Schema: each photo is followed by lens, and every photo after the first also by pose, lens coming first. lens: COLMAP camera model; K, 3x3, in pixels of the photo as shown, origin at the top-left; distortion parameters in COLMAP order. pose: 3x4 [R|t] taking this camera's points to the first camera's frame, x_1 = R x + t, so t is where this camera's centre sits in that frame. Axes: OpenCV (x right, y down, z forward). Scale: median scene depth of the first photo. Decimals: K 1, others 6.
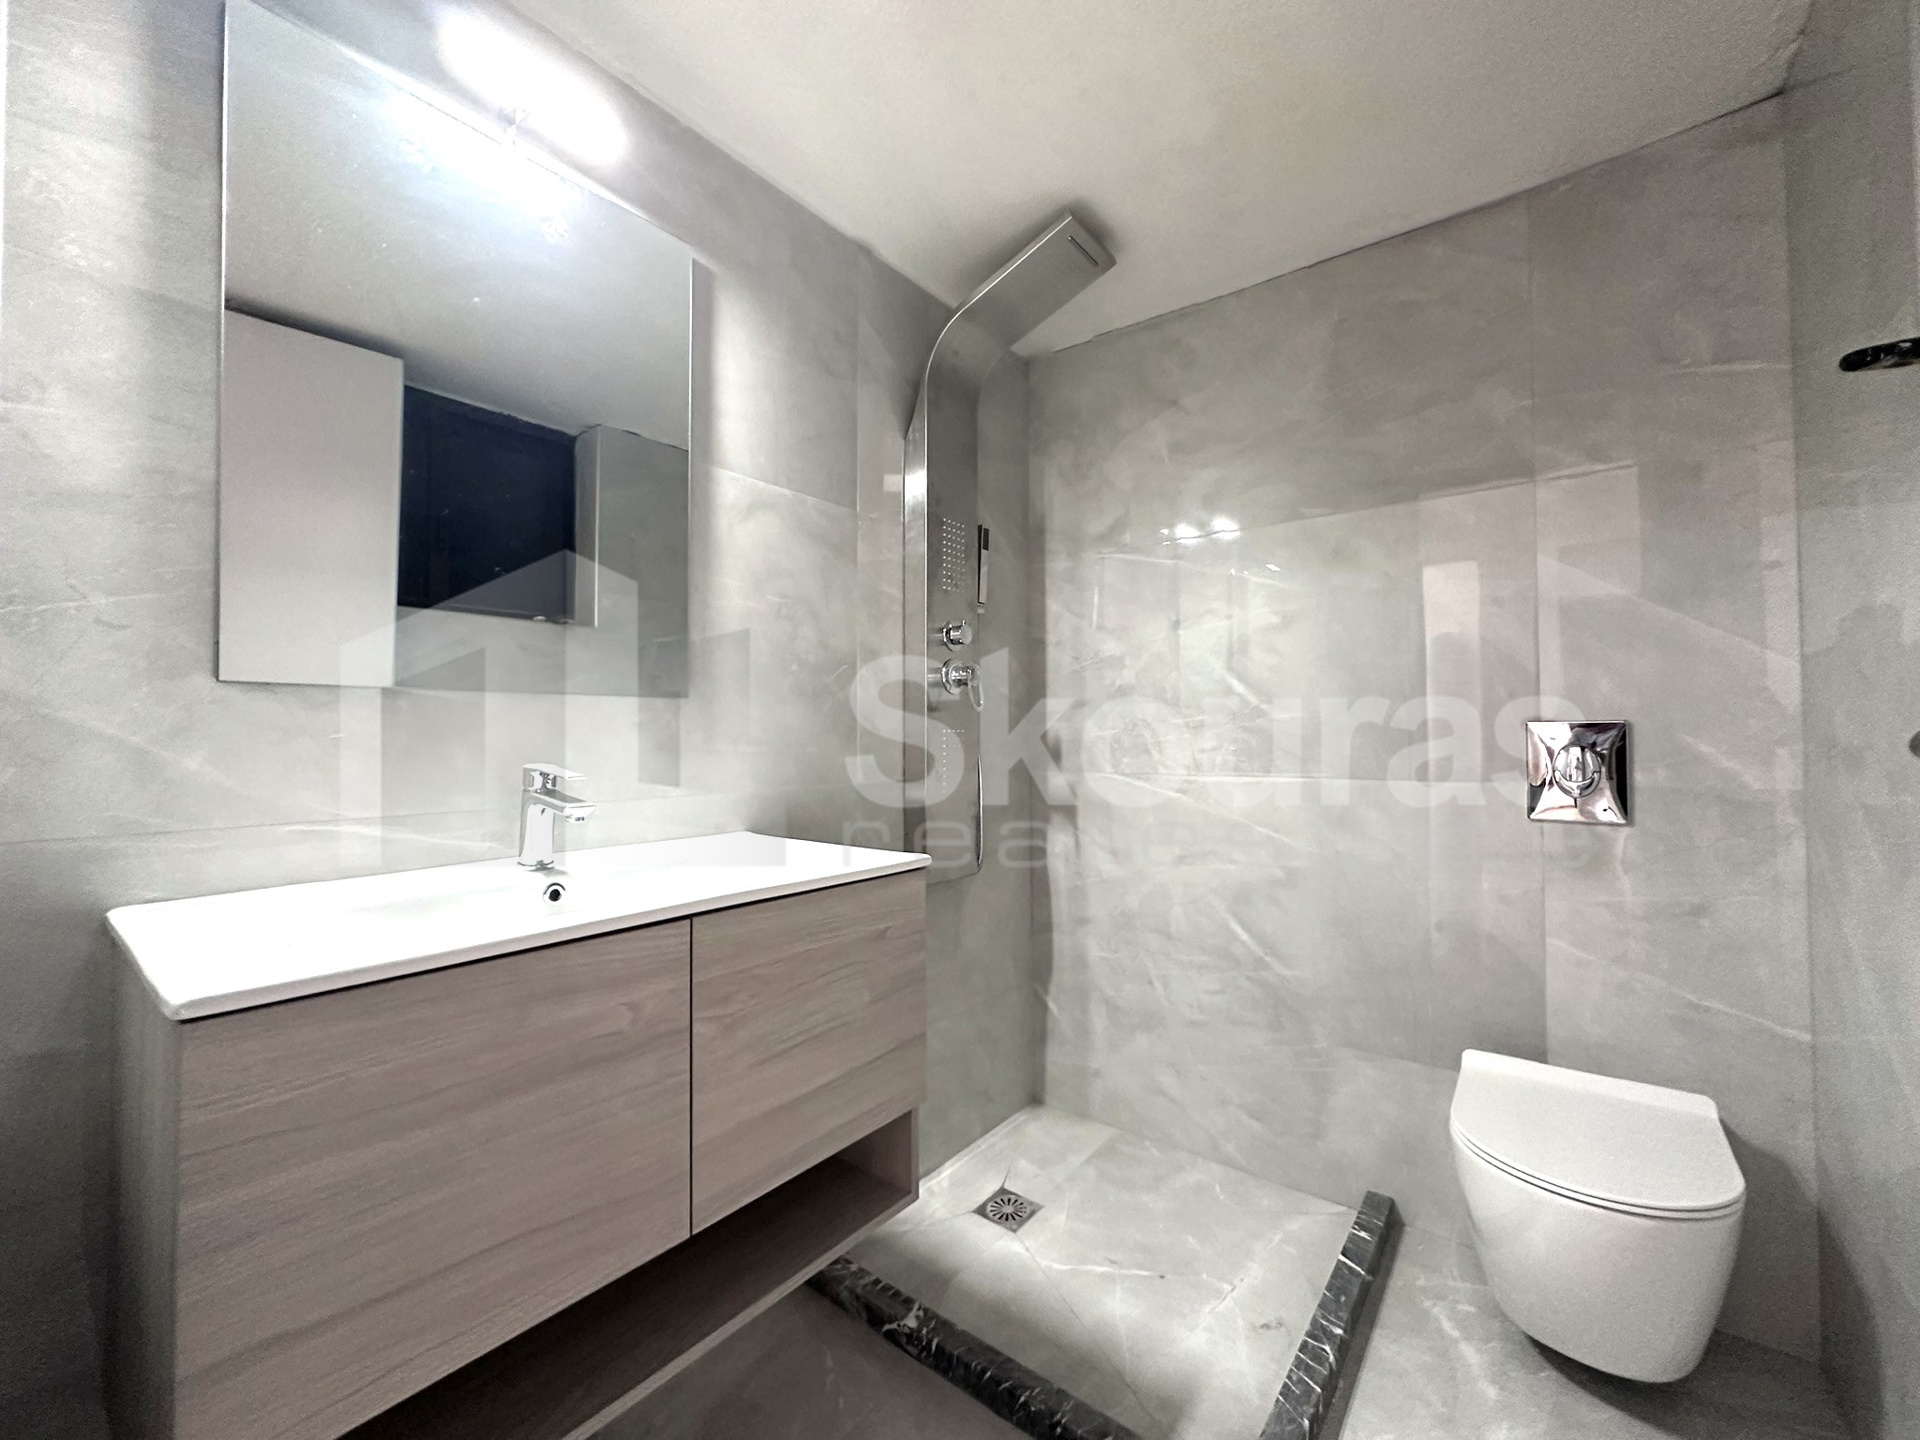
lens RADIAL K [[766.6, 0, 956.8], [0, 766.6, 722.5], [0, 0, 1]] dist [-0.004929, 0.000730]
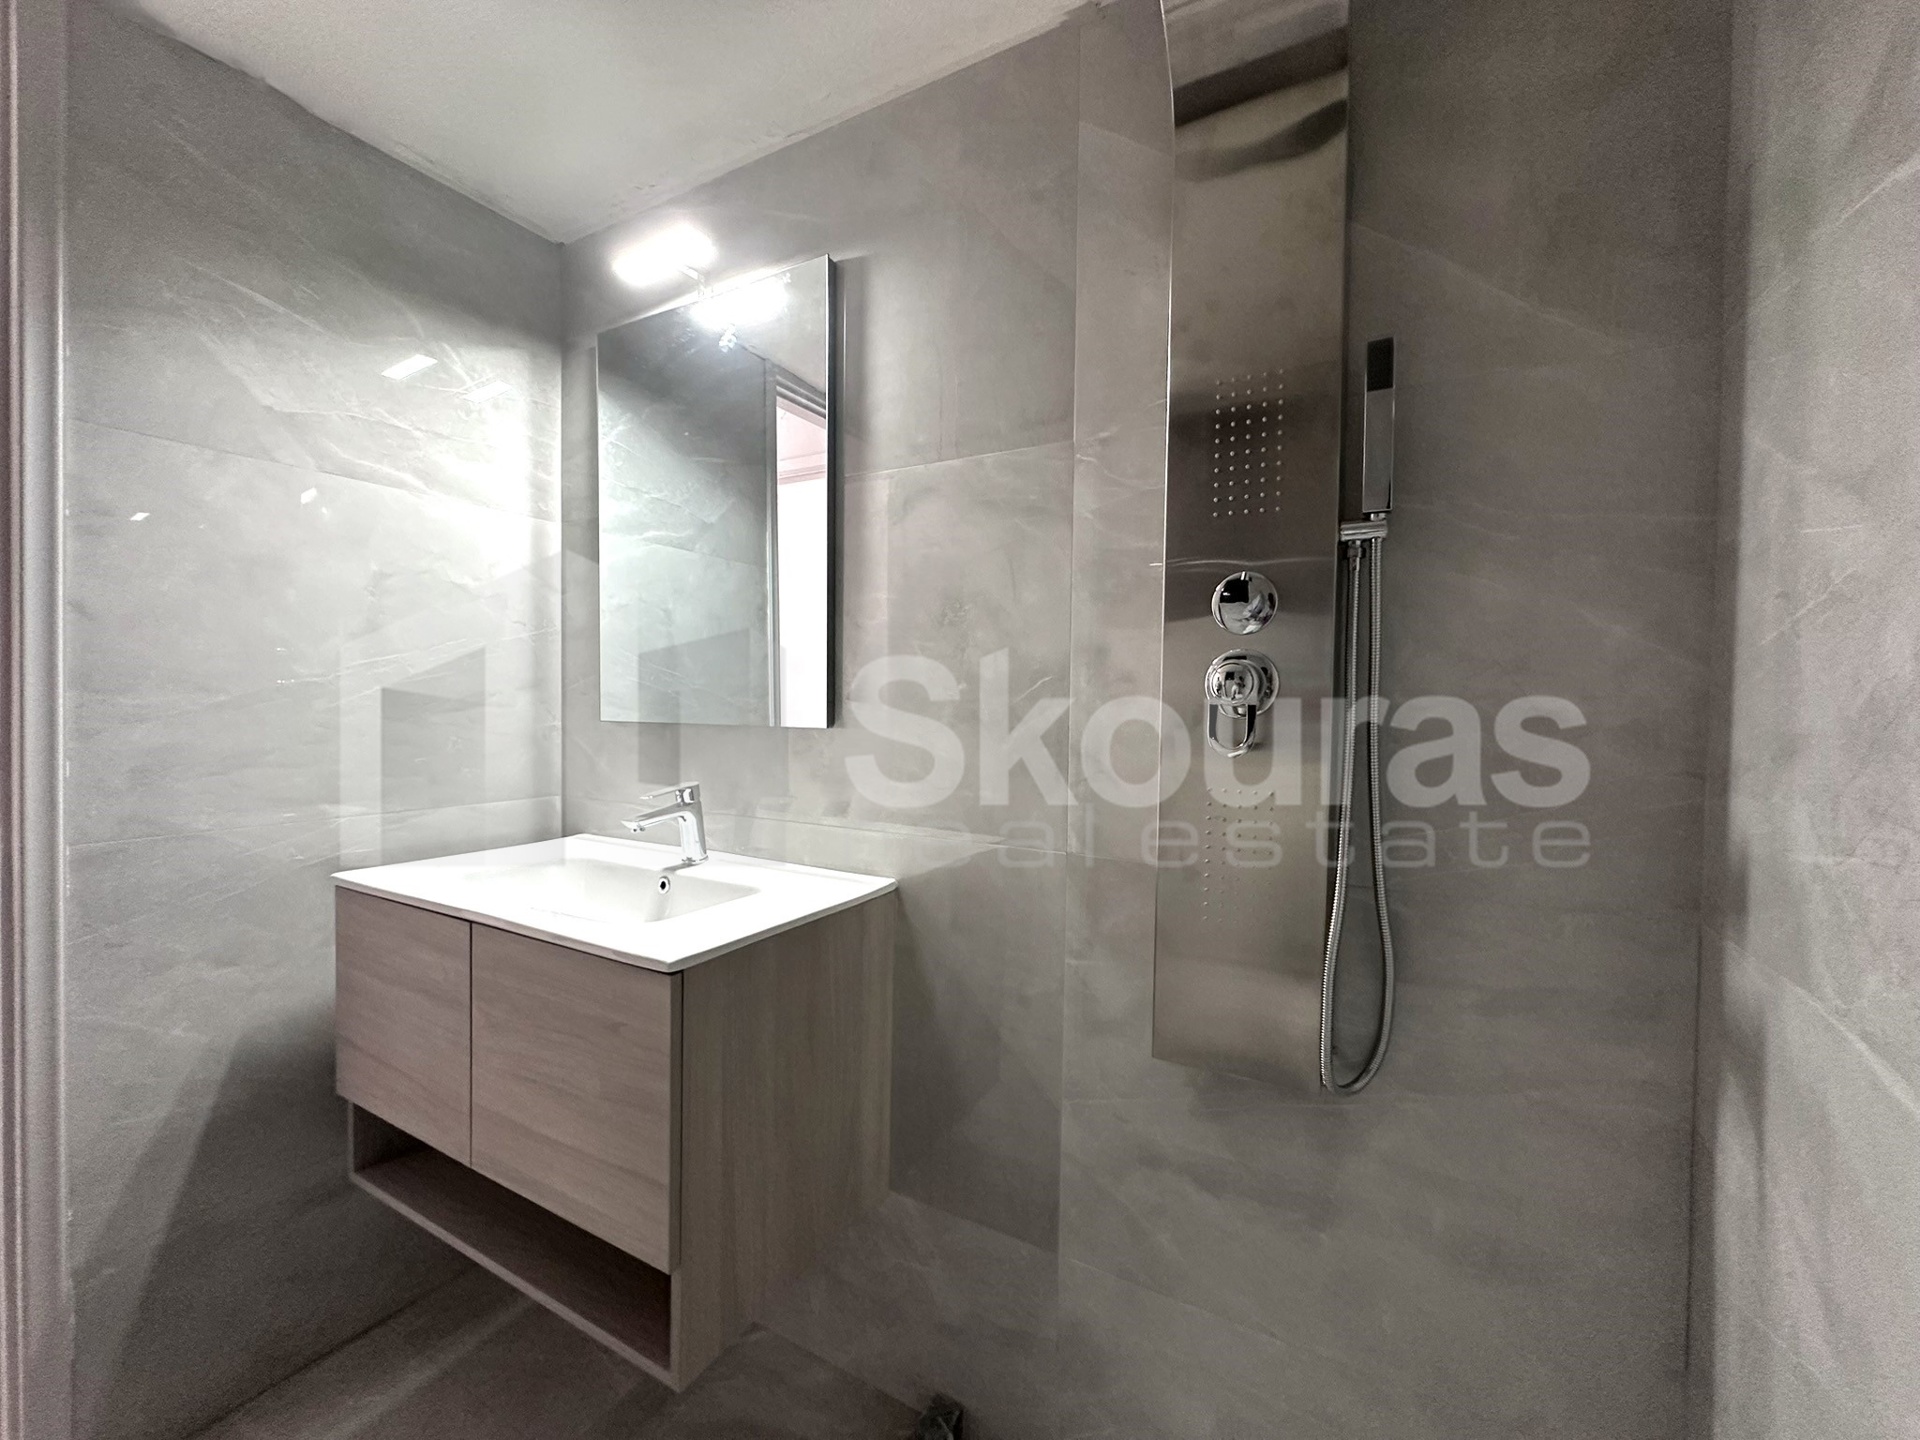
lens RADIAL K [[771.3, 0, 957.7], [0, 771.3, 722.1], [0, 0, 1]] dist [-0.004989, 0.000745]
pose [[0.159929, 0.035621, -0.986486, 0.533005], [0.004241, 0.999315, 0.036772, -0.062400], [0.987119, -0.010065, 0.159668, 0.829324]]
